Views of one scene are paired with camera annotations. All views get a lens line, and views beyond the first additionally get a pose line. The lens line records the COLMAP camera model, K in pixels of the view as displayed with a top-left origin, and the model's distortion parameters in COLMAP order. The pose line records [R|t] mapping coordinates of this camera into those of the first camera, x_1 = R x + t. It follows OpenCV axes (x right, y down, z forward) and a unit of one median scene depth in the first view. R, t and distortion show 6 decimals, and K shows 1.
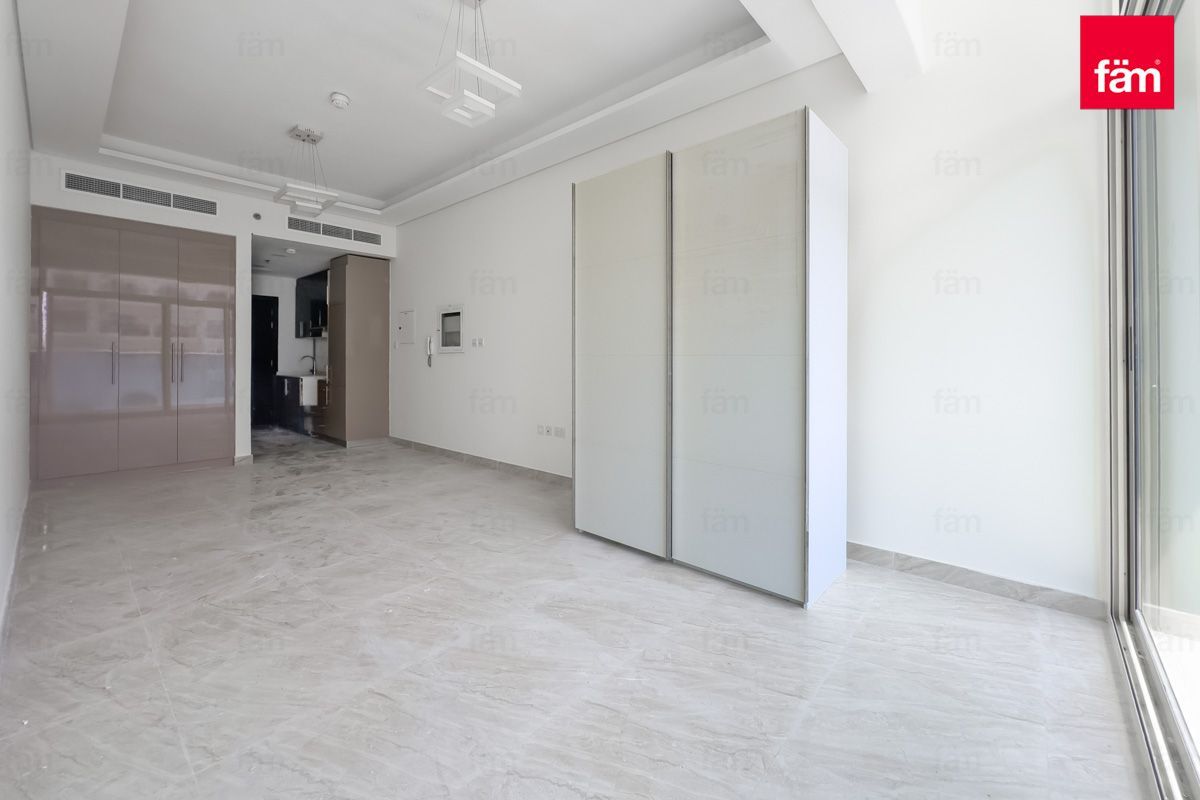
lens RADIAL K [[487.4, 0, 595.3], [0, 487.4, 356.8], [0, 0, 1]] dist [0.001501, 0.000128]
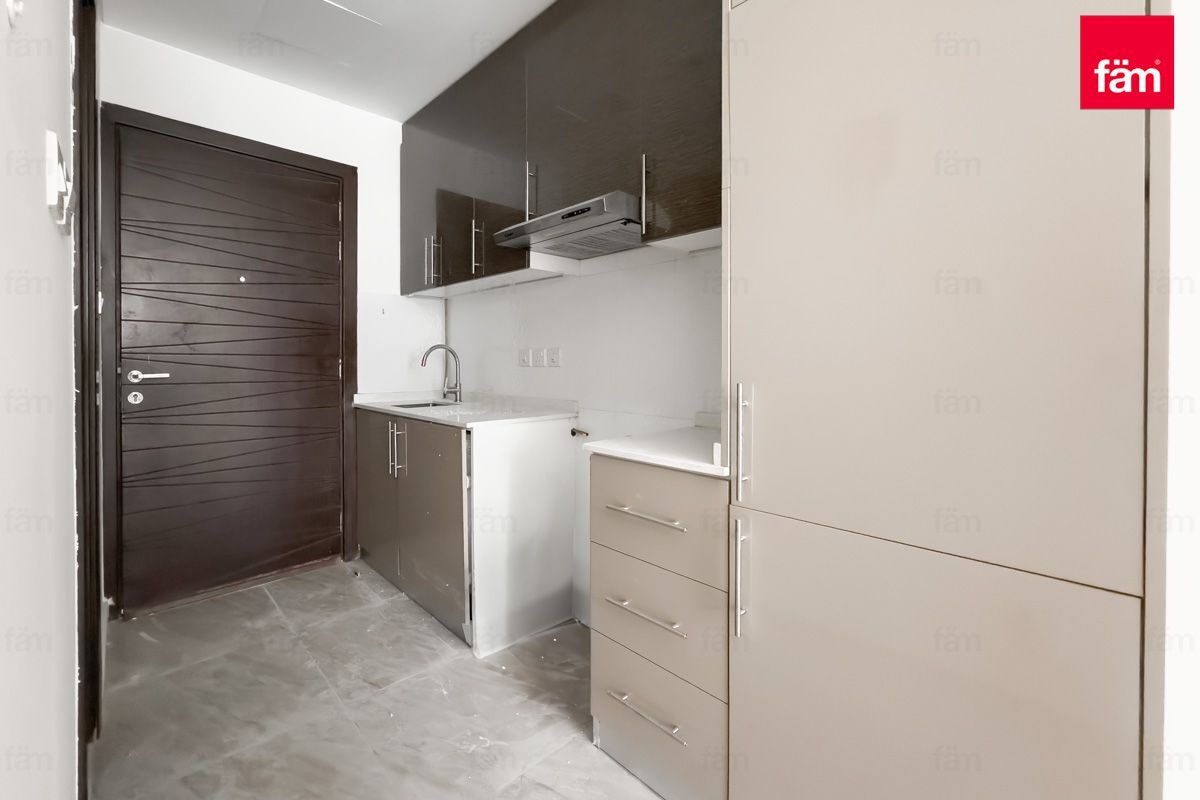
lens RADIAL K [[496.5, 0, 570.0], [0, 496.5, 367.4], [0, 0, 1]] dist [-0.001160, 0.000144]
pose [[0.995629, 0.002296, -0.093365, -0.473534], [-0.000974, 0.999899, 0.014207, 0.008789], [0.093388, -0.014054, 0.995531, 0.675647]]
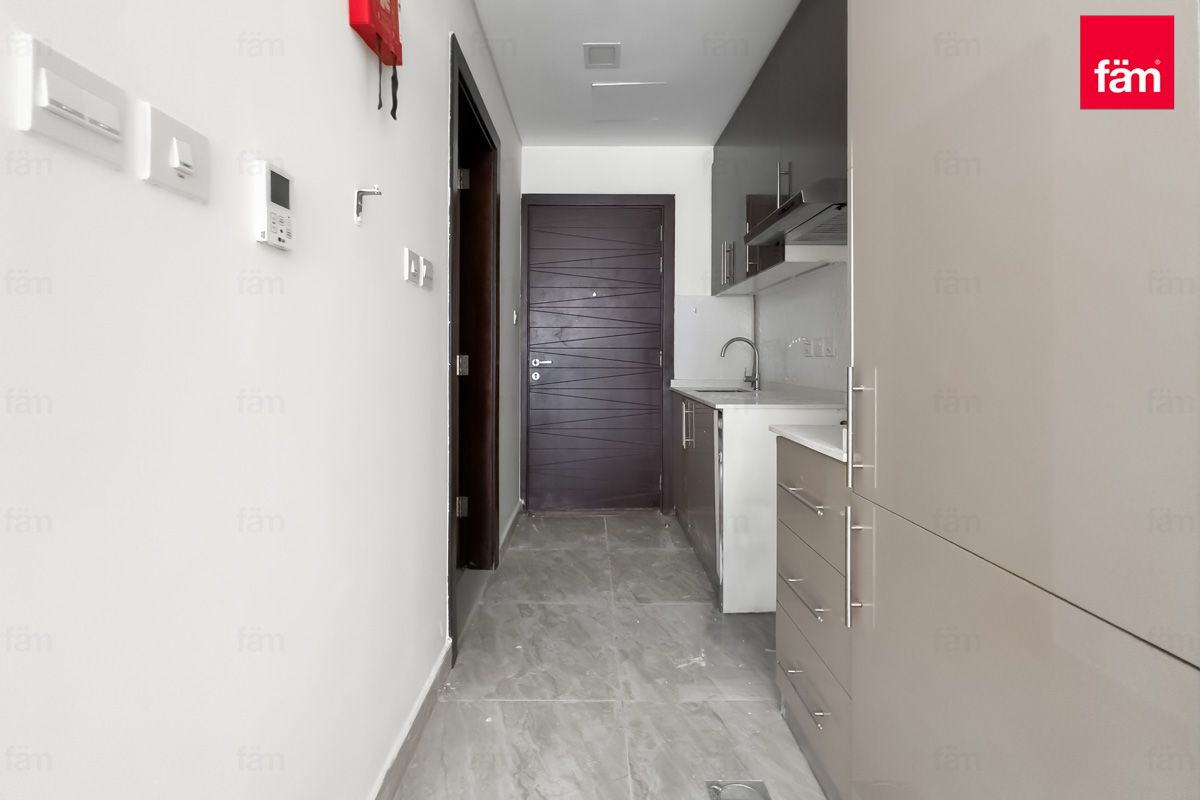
lens RADIAL K [[487.4, 0, 595.3], [0, 487.4, 356.8], [0, 0, 1]] dist [0.001501, 0.000128]
pose [[0.677142, 0.000737, -0.735852, -0.396371], [0.001484, 0.999996, 0.002367, 0.011641], [0.735850, -0.002695, 0.677139, 0.676189]]
